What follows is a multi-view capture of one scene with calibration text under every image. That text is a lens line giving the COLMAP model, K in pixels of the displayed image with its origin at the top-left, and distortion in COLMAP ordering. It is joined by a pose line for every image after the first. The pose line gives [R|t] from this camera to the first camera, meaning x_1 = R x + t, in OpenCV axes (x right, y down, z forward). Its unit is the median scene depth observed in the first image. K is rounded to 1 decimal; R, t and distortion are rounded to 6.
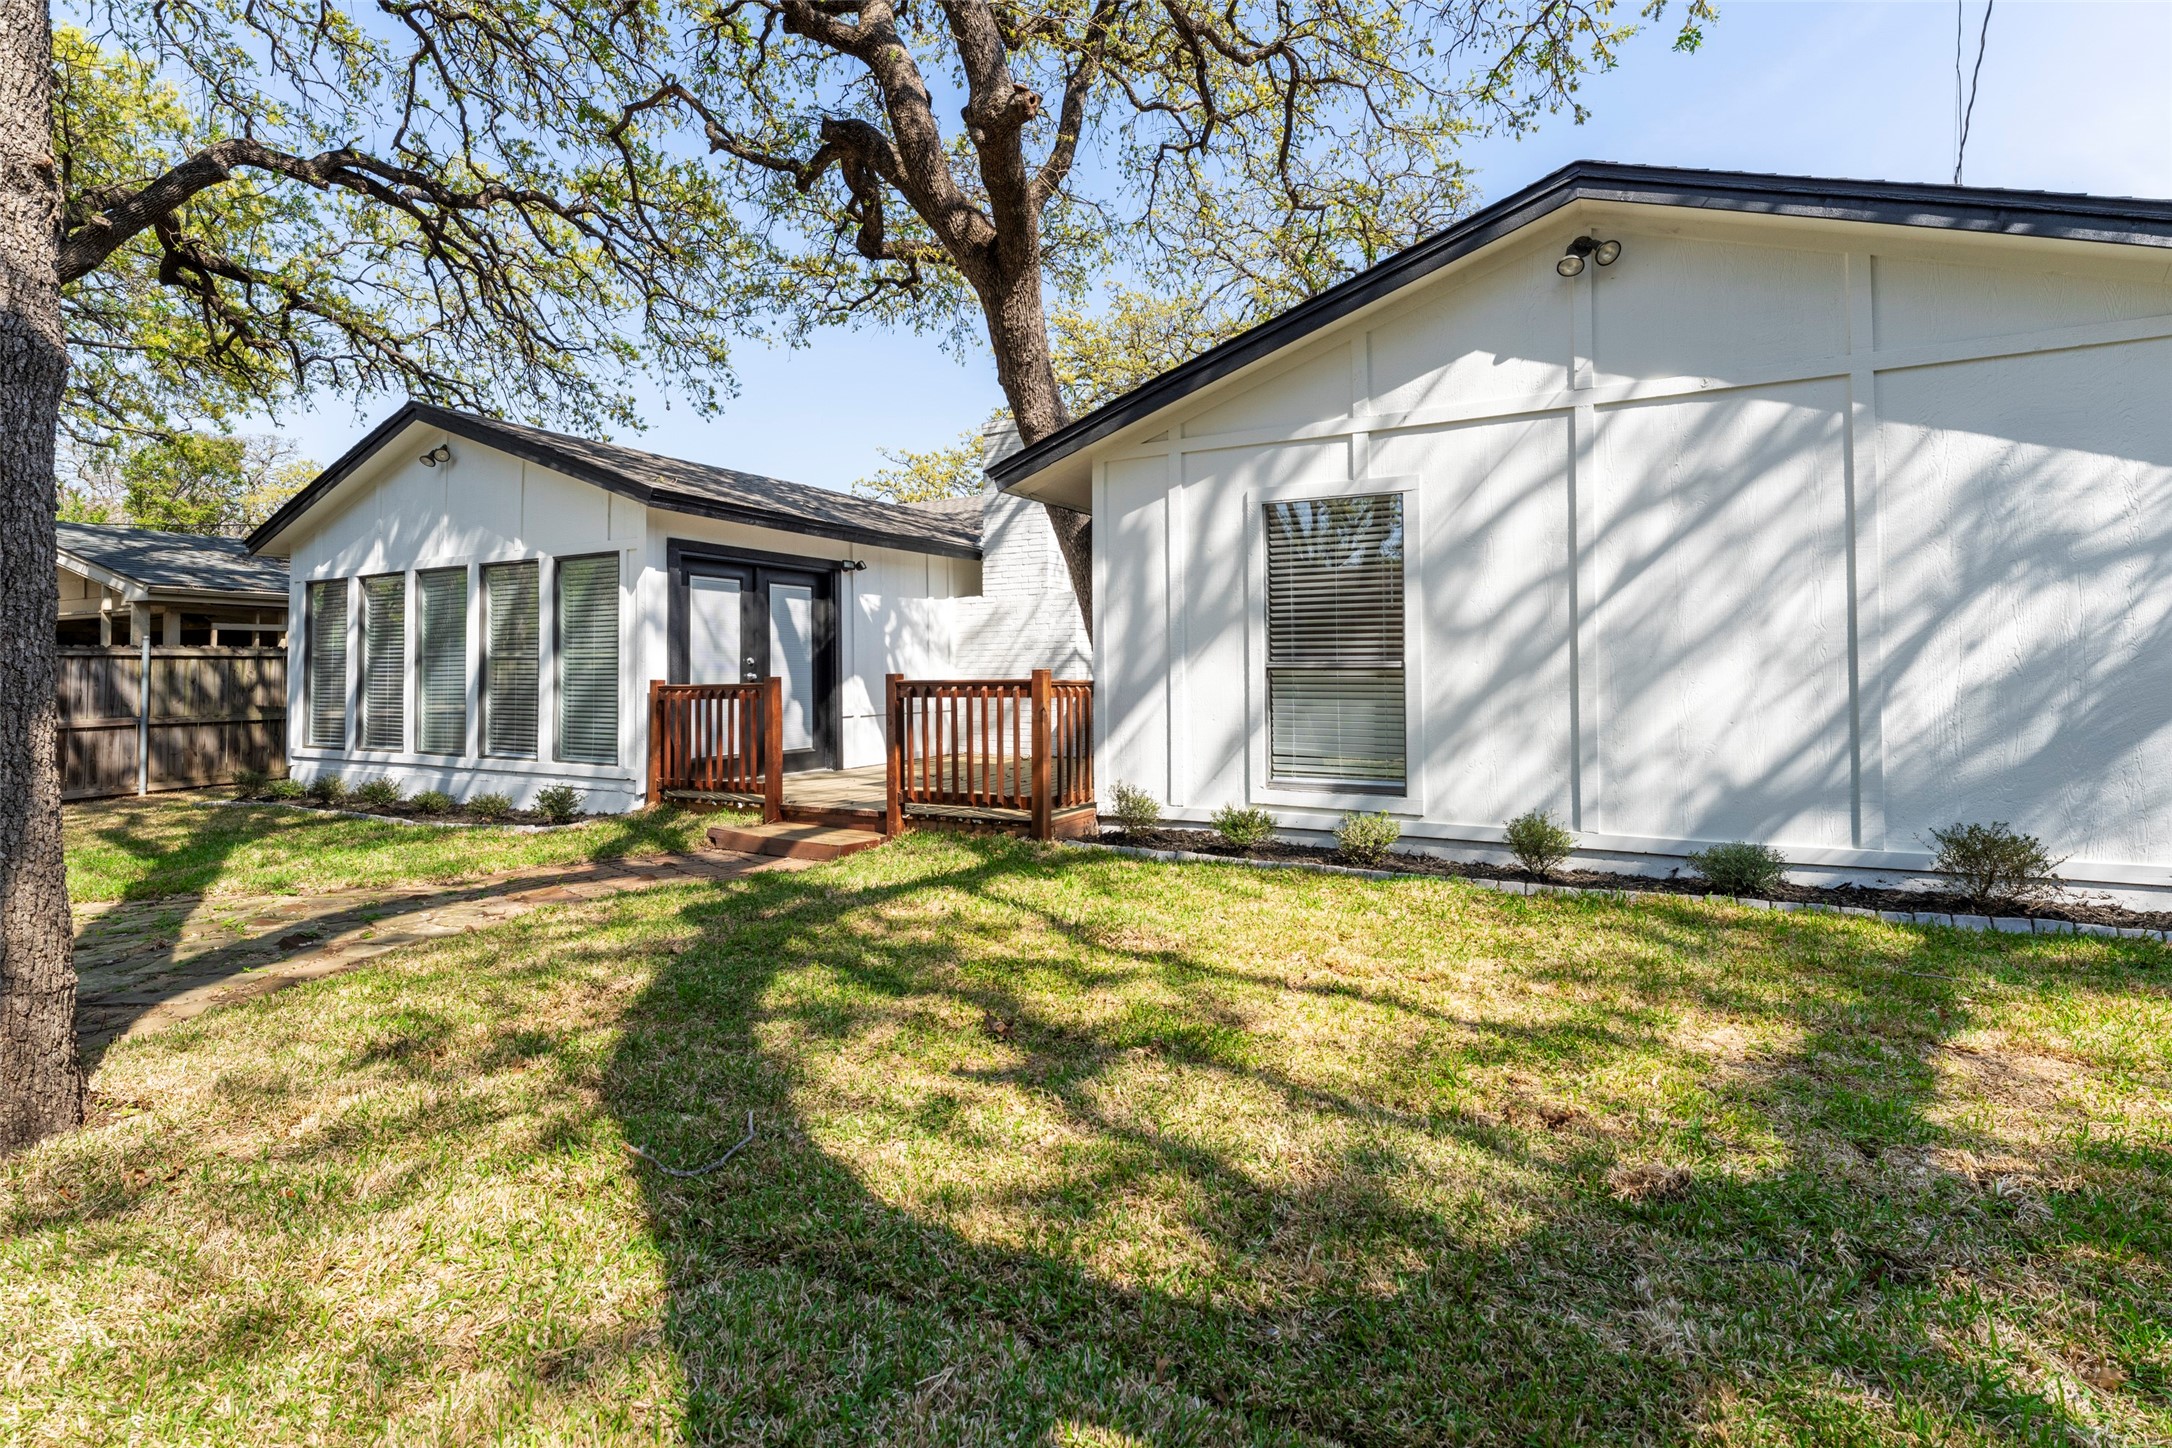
lens RADIAL K [[948.4, 0, 1094.8], [0, 948.4, 644.7], [0, 0, 1]] dist [-0.001999, -0.000188]
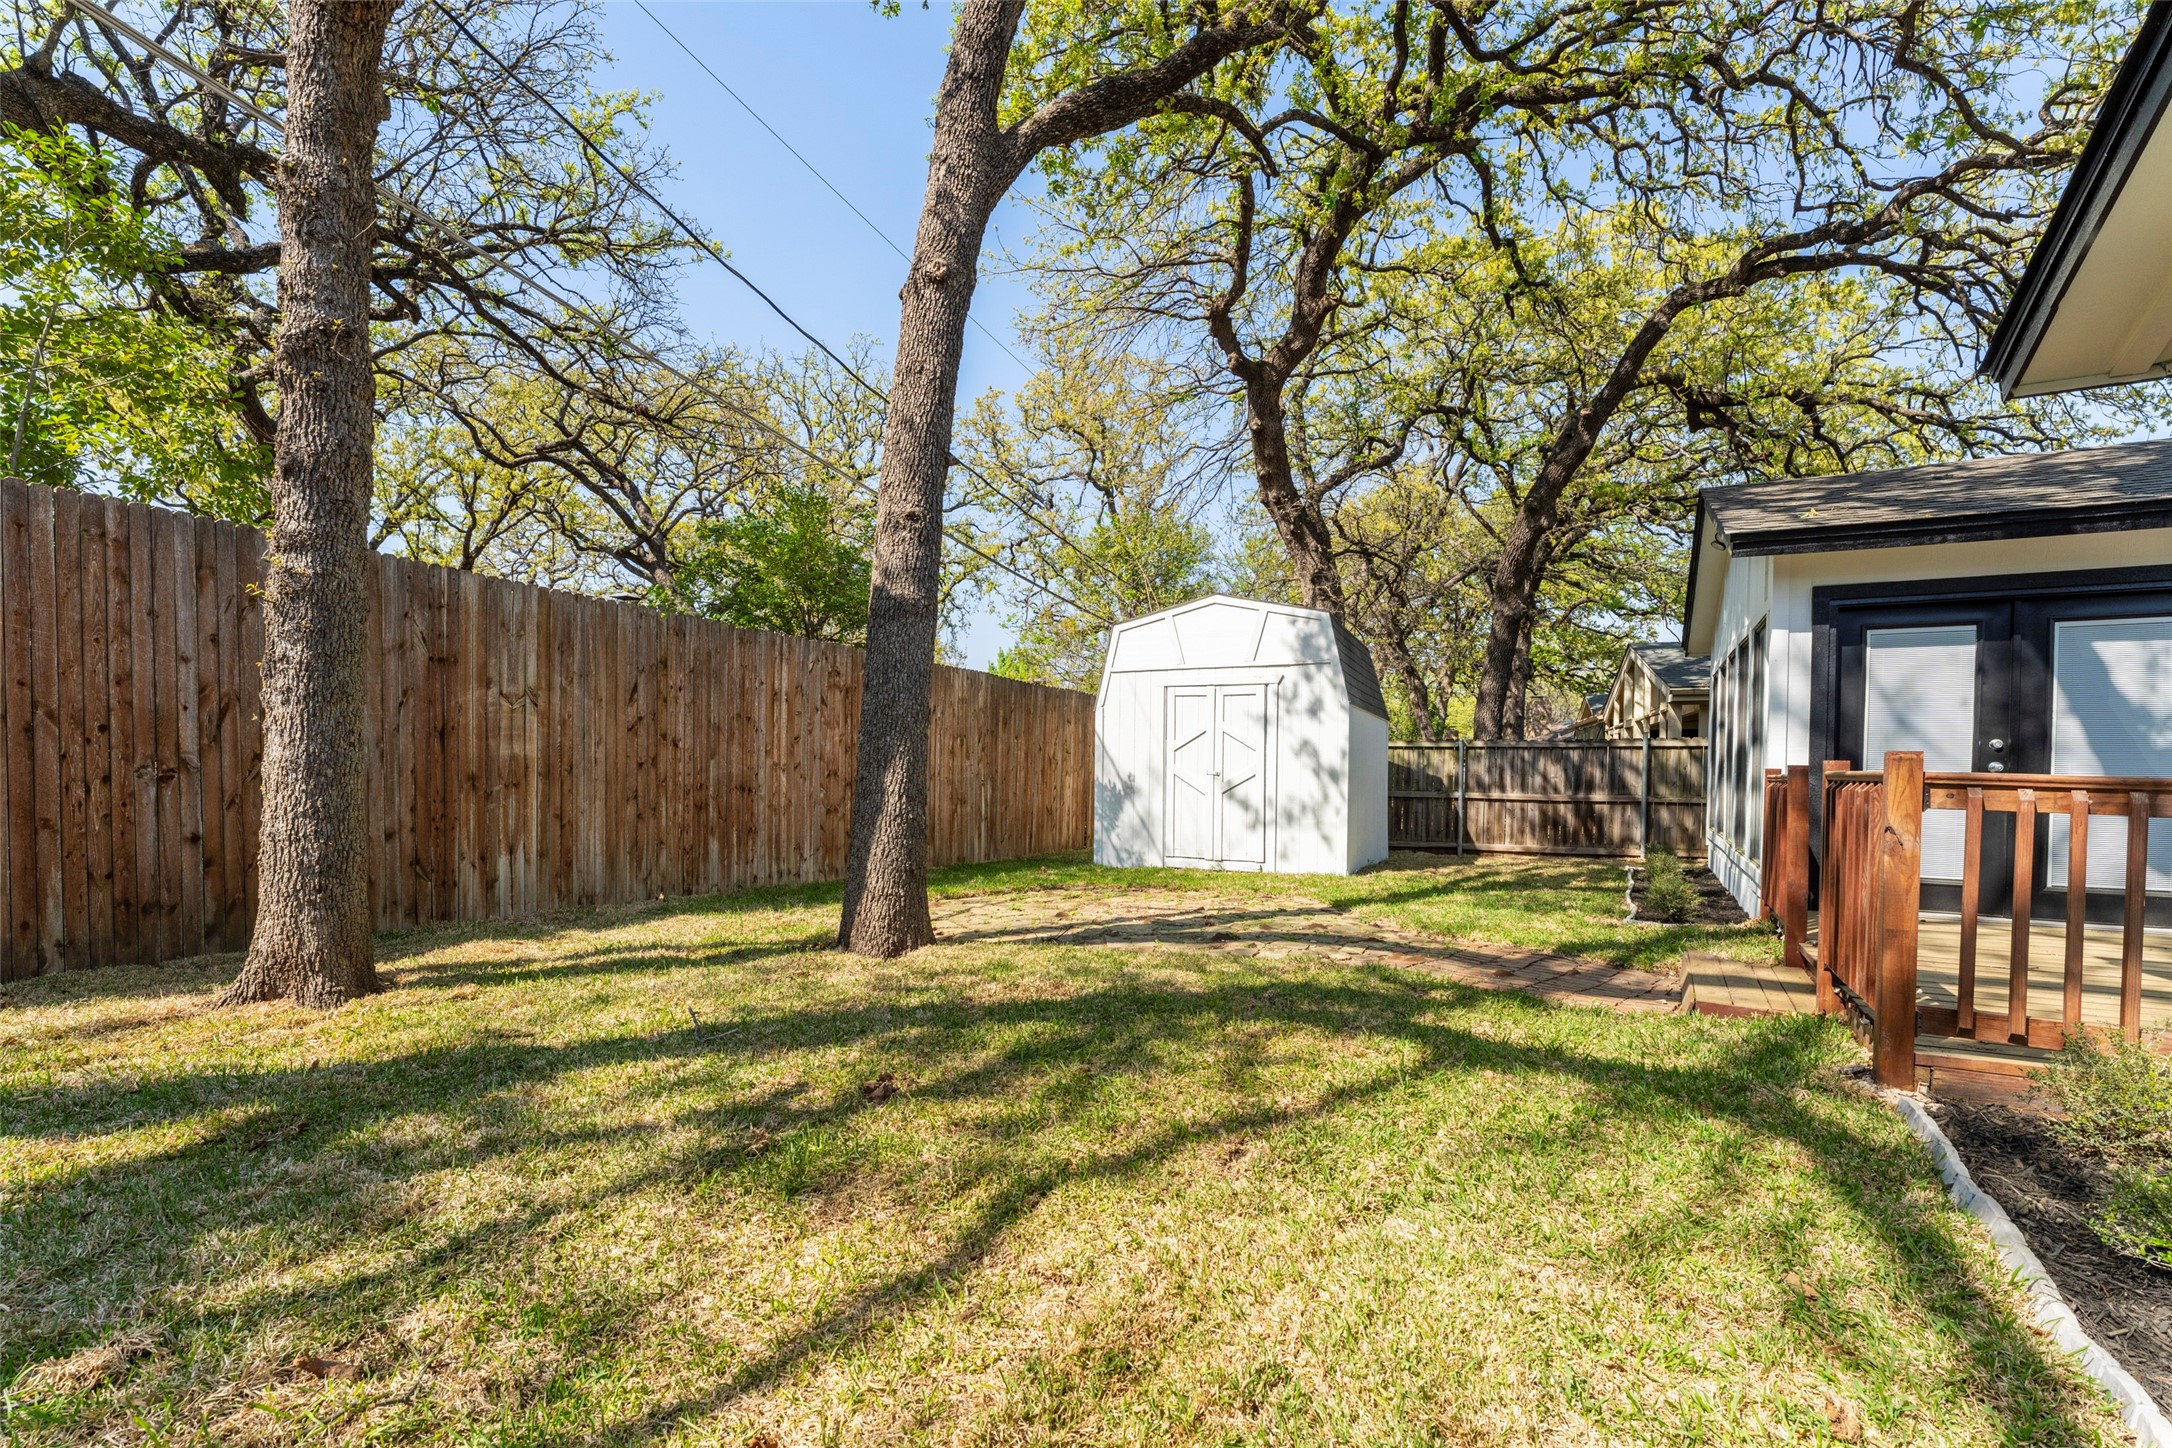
lens RADIAL K [[962.1, 0, 1127.2], [0, 962.1, 774.3], [0, 0, 1]] dist [0.001049, 0.000196]
pose [[0.052225, 0.014927, -0.998524, 0.214617], [0.021315, 0.999644, 0.016059, 0.010669], [0.998408, -0.022122, 0.051888, 0.276896]]
